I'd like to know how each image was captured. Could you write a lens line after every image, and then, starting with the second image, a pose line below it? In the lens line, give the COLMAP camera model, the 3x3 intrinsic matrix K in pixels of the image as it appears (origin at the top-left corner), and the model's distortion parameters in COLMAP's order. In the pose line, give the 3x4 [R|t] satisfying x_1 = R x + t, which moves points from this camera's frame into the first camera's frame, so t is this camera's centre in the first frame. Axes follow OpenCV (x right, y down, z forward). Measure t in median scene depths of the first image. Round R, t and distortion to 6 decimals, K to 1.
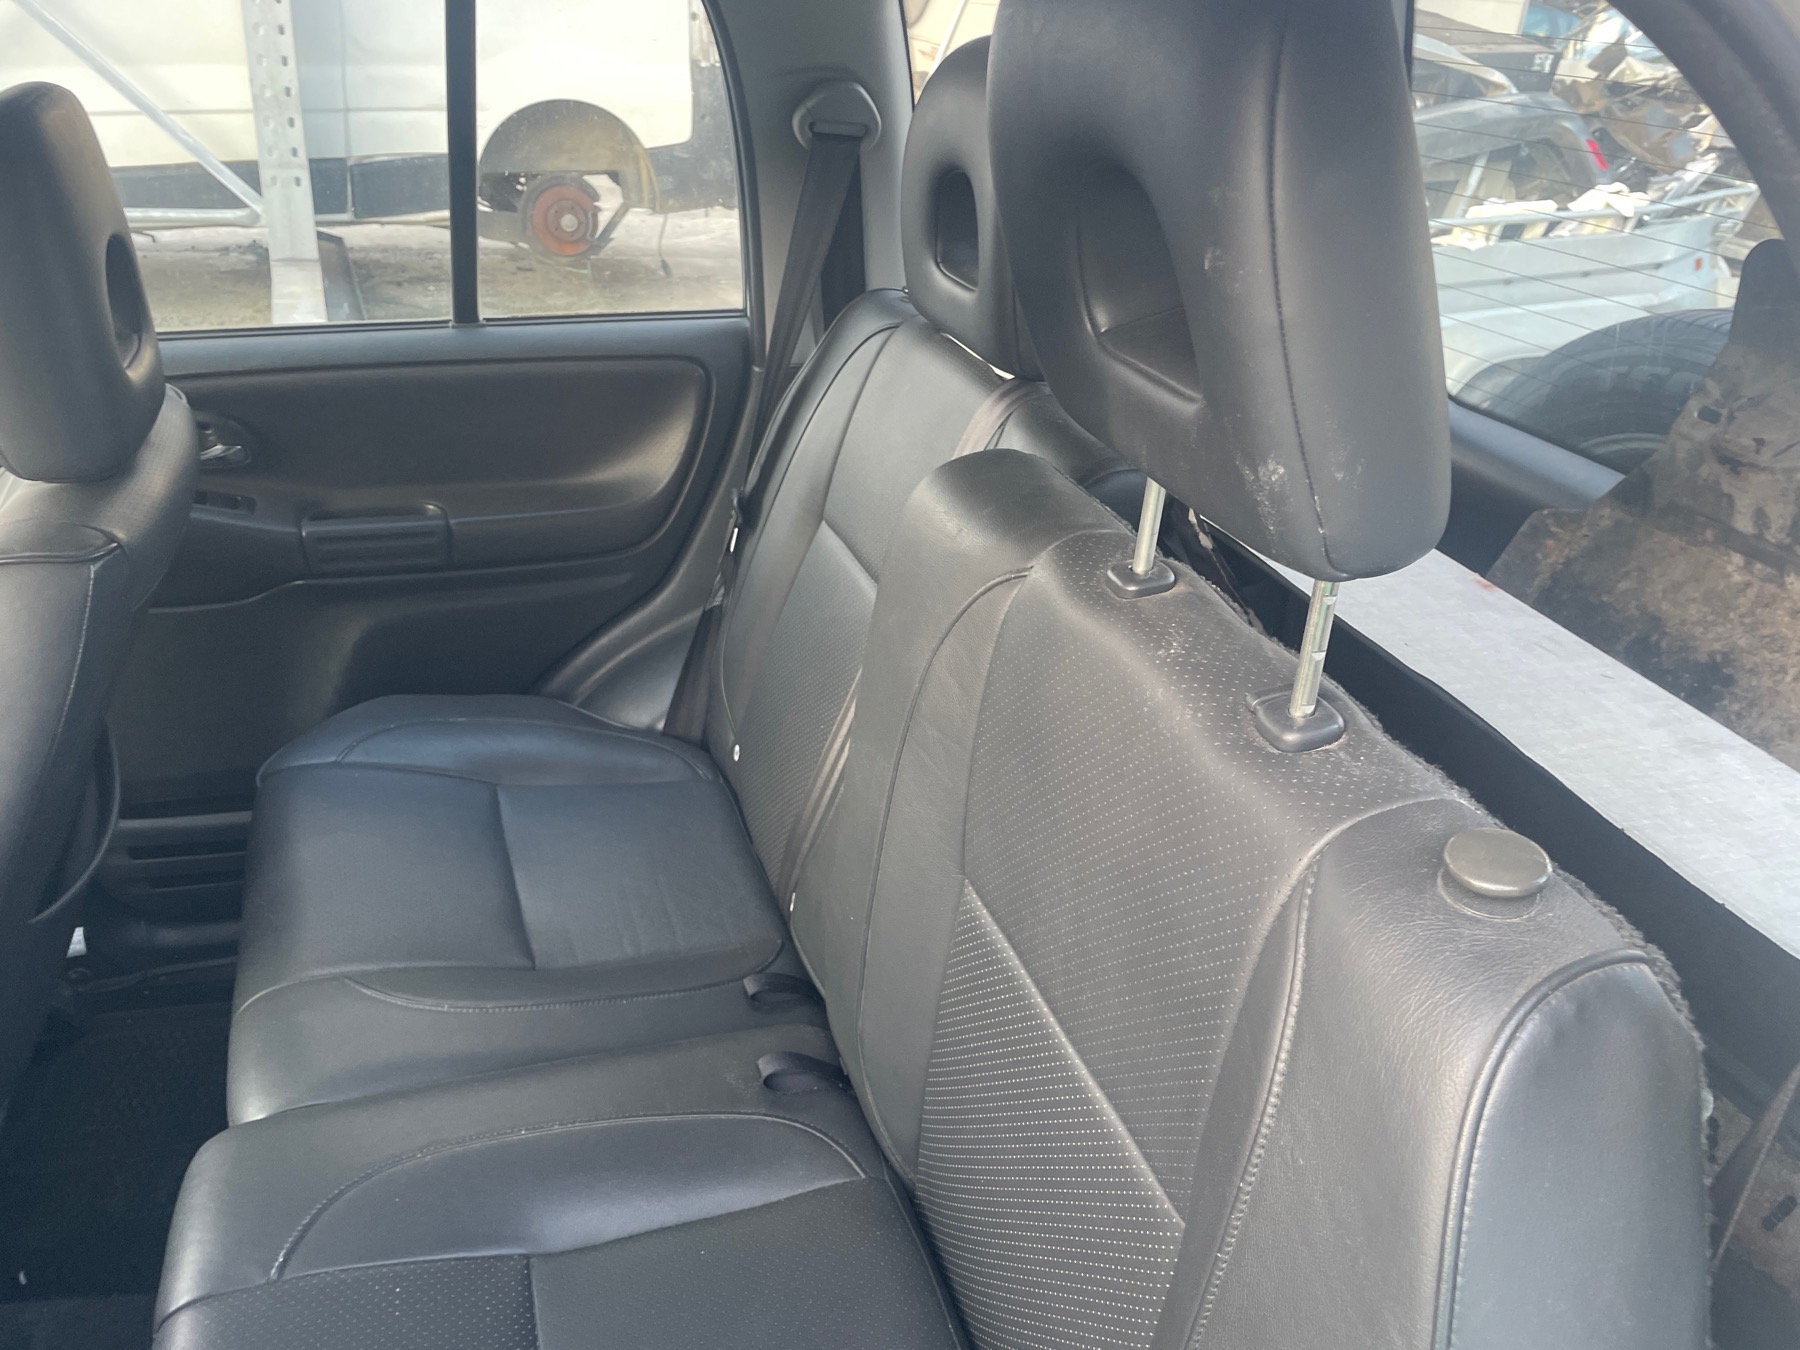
lens RADIAL K [[1365.8, 0, 910.3], [0, 1365.8, 647.5], [0, 0, 1]] dist [0.083538, -0.113879]
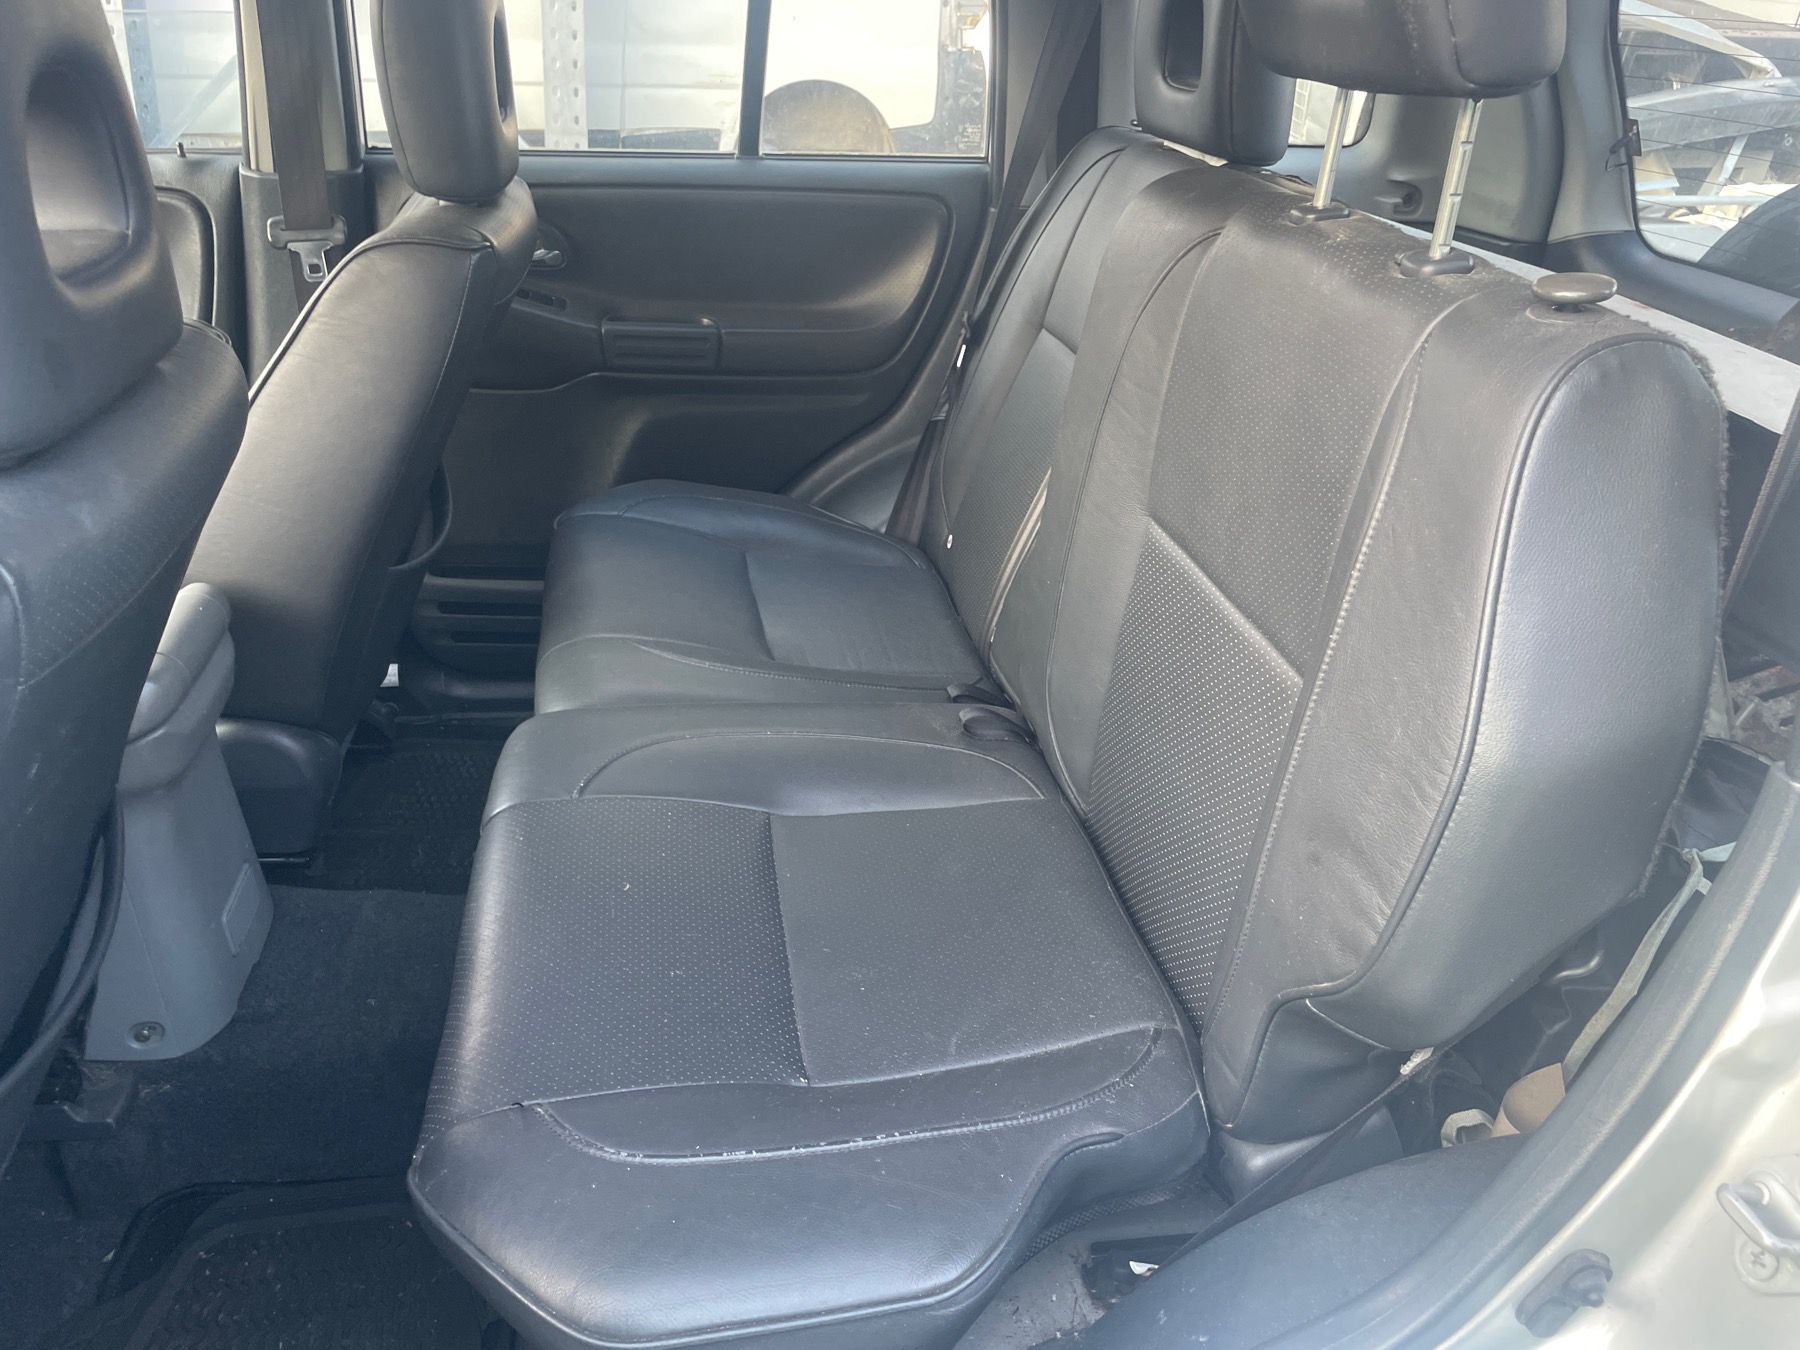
lens RADIAL K [[1368.2, 0, 904.7], [0, 1368.2, 665.4], [0, 0, 1]] dist [0.088166, -0.112941]
pose [[0.986751, 0.072860, -0.144960, 0.007686], [-0.074838, 0.997162, -0.008231, 0.188469], [0.143949, 0.018970, 0.989403, -0.121338]]
